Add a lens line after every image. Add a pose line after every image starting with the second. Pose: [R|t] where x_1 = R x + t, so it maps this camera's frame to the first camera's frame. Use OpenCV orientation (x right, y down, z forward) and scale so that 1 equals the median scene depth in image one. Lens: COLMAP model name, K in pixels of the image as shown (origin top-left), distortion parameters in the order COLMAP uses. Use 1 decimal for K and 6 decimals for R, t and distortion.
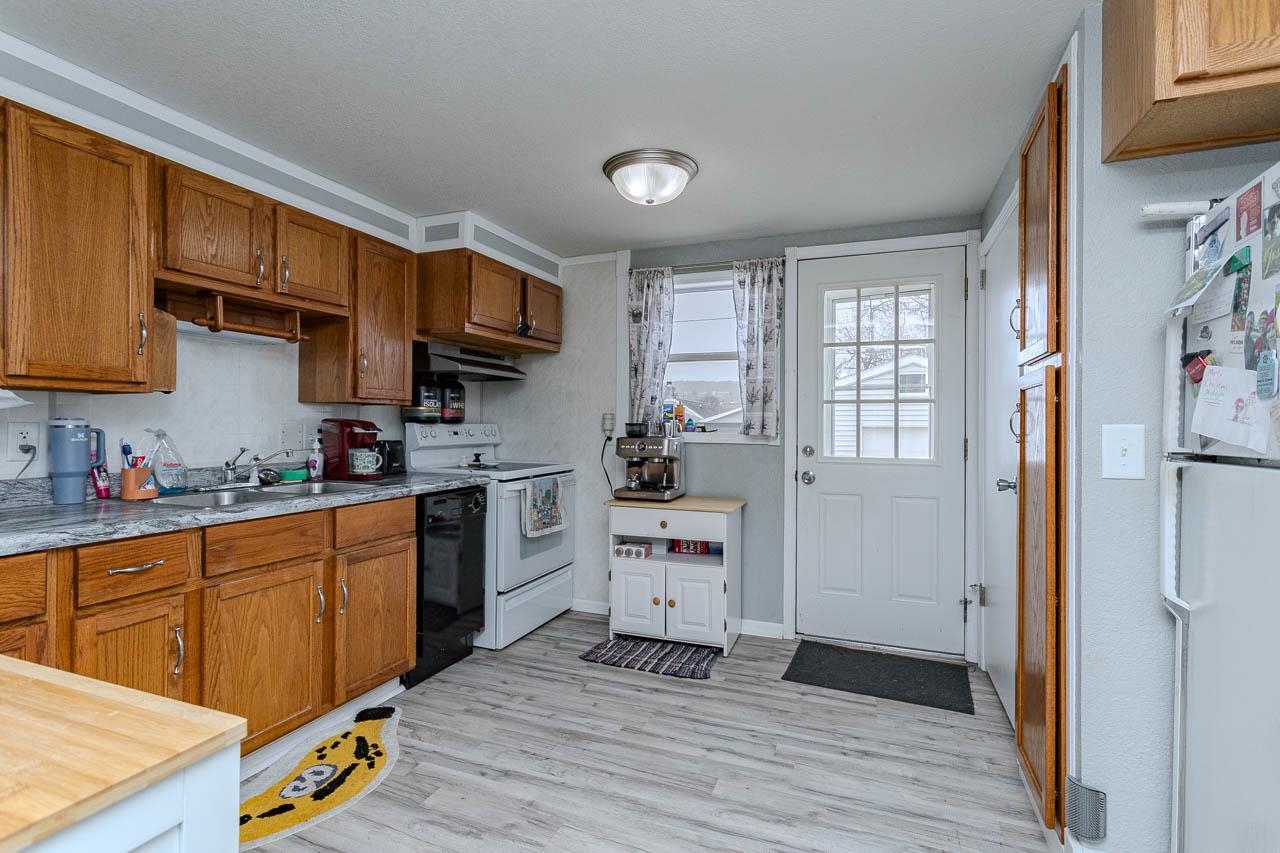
lens RADIAL K [[613.0, 0, 636.3], [0, 613.0, 424.4], [0, 0, 1]] dist [0.001168, 0.001104]
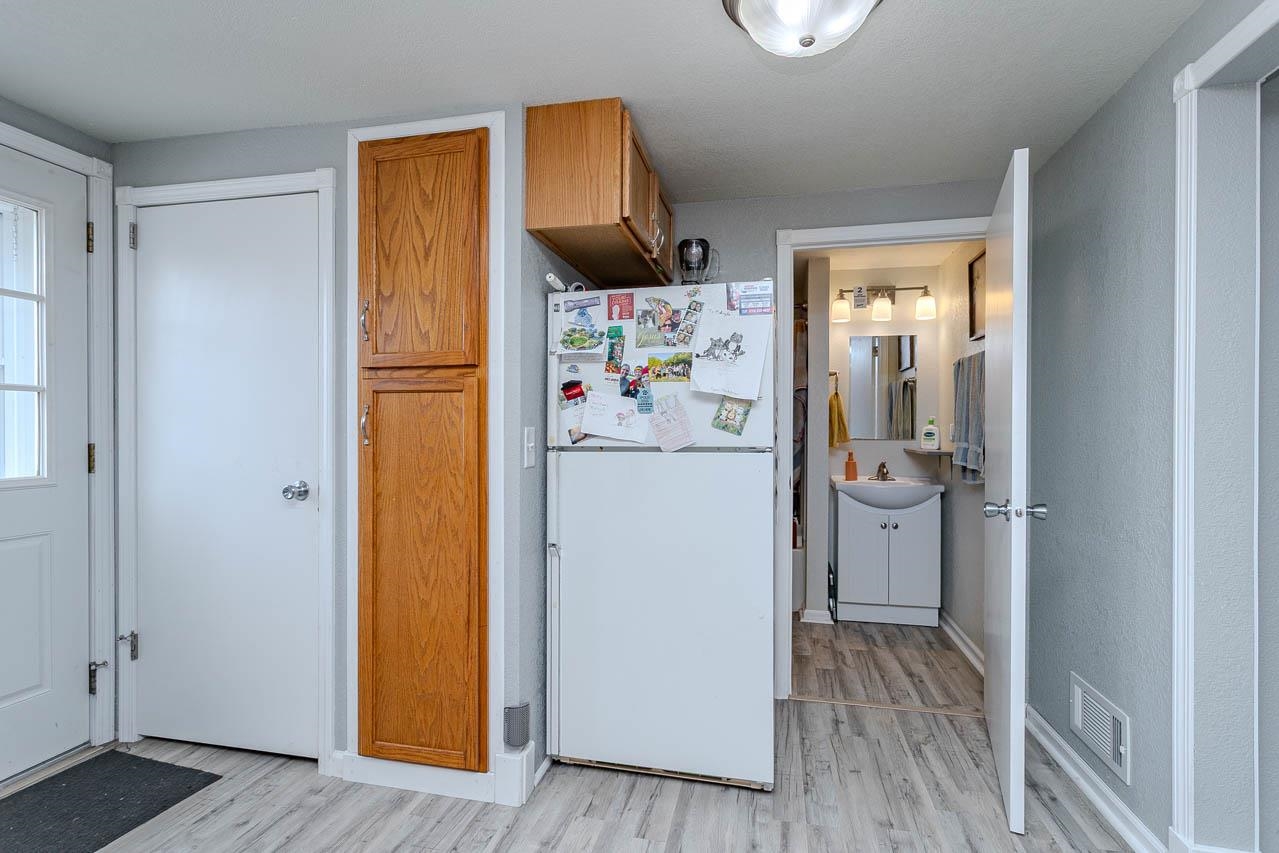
lens RADIAL K [[612.5, 0, 642.2], [0, 612.5, 431.8], [0, 0, 1]] dist [0.001168, 0.001104]
pose [[-0.161528, -0.011970, 0.986796, -0.312911], [-0.005759, 0.999921, 0.011186, -0.003456], [-0.986851, -0.003876, -0.161584, 0.516337]]
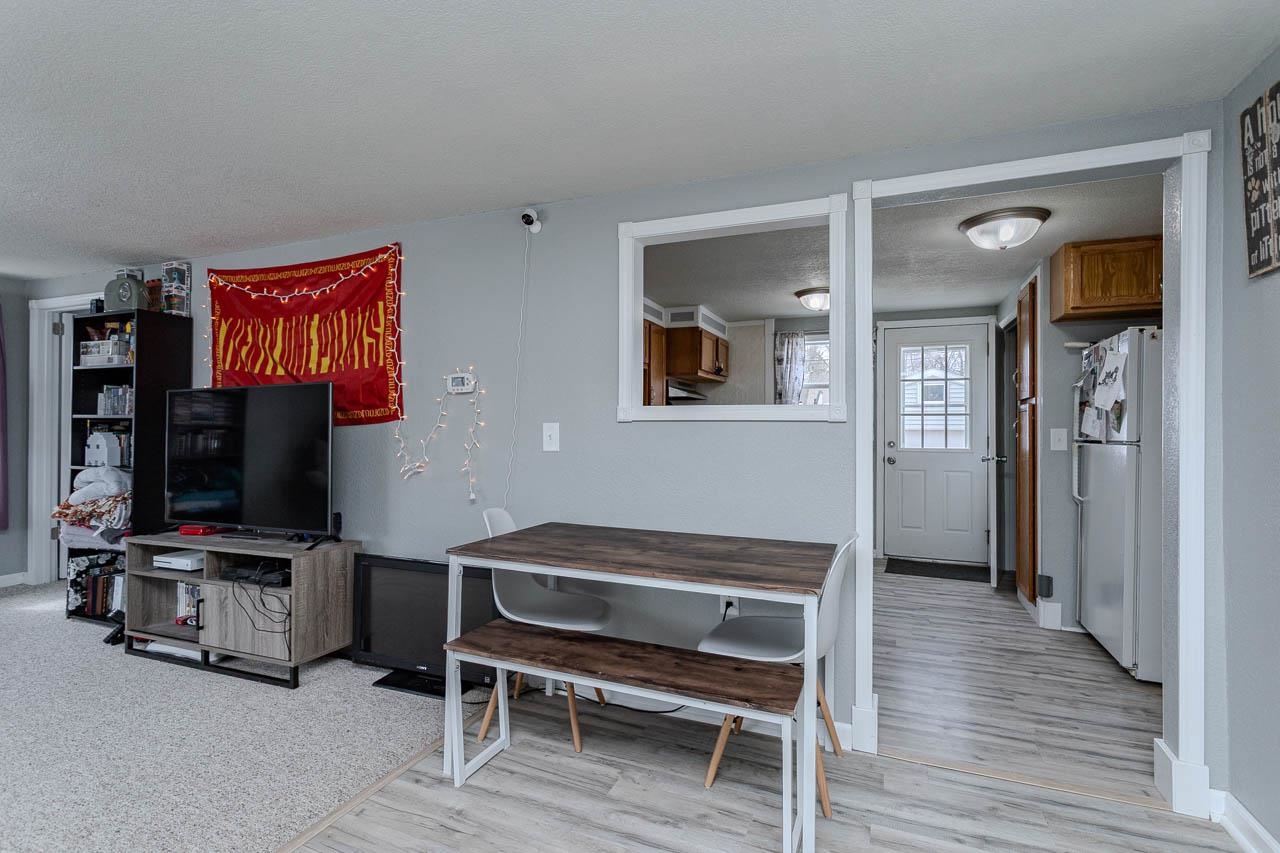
lens RADIAL K [[613.0, 0, 637.4], [0, 613.0, 423.4], [0, 0, 1]] dist [0.001168, 0.001104]
pose [[0.999977, -0.000946, -0.006734, -0.471635], [0.000901, 0.999977, -0.006718, -0.003562], [0.006740, 0.006712, 0.999955, -0.787334]]
